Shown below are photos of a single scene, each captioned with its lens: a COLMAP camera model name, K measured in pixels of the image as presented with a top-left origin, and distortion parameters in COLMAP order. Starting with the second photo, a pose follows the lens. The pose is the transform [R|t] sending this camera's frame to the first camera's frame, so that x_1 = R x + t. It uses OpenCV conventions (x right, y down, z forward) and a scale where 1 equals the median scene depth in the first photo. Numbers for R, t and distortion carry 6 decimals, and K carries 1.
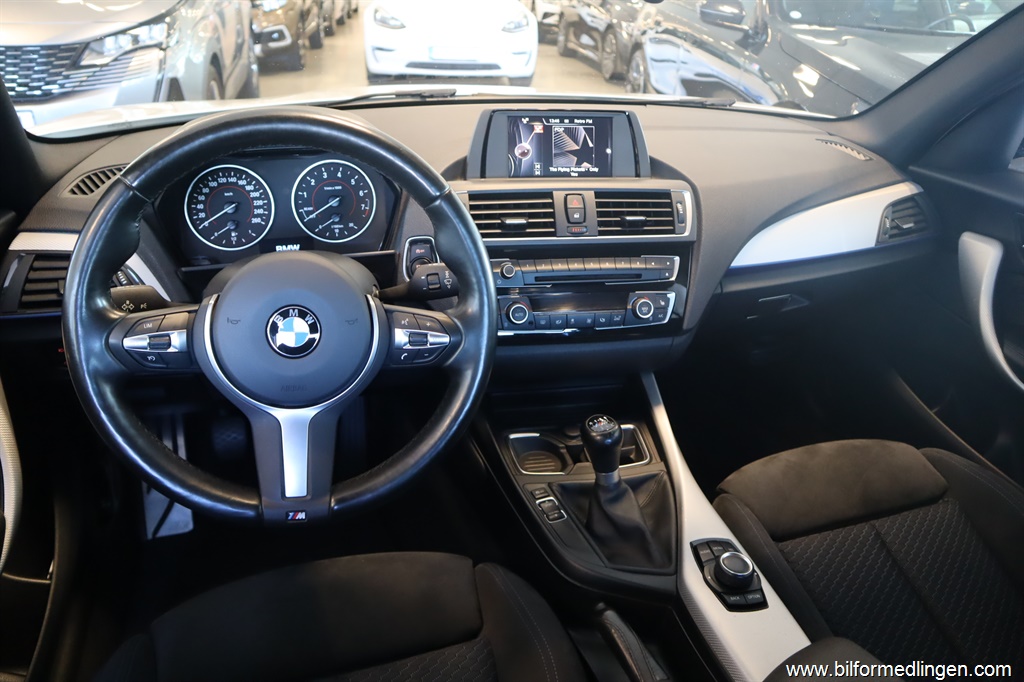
lens RADIAL K [[714.0, 0, 508.0], [0, 714.0, 342.0], [0, 0, 1]] dist [-0.120695, 0.069340]
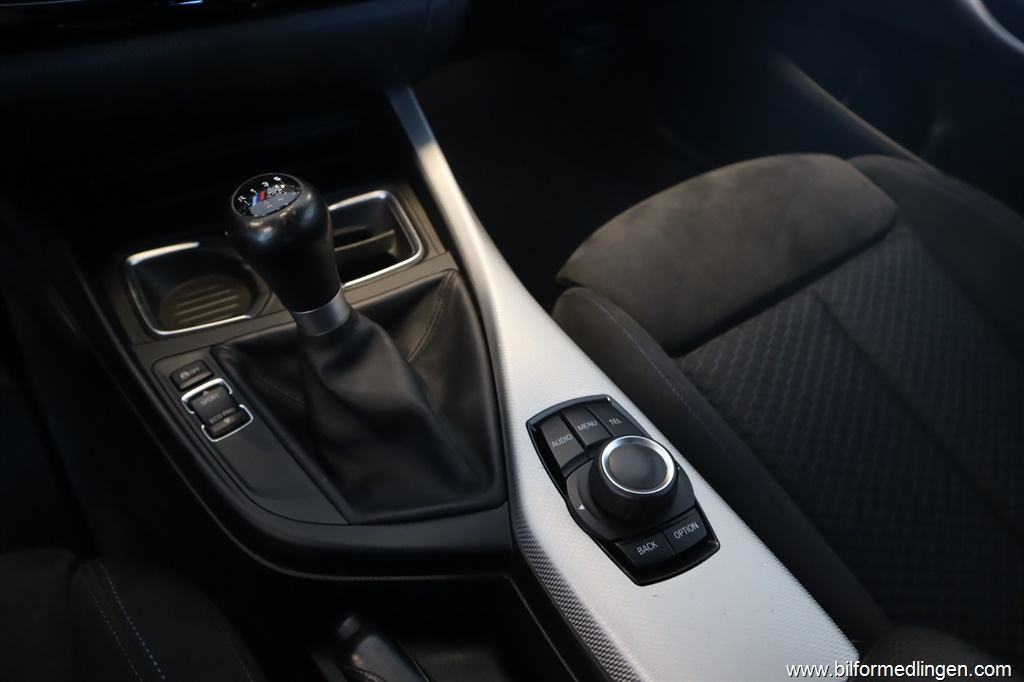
lens RADIAL K [[714.0, 0, 508.0], [0, 714.0, 342.0], [0, 0, 1]] dist [-0.120695, 0.069340]
pose [[0.953680, -0.215888, 0.209492, 0.146362], [0.143983, 0.939030, 0.312237, 0.081687], [-0.264128, -0.267611, 0.926618, 0.529869]]
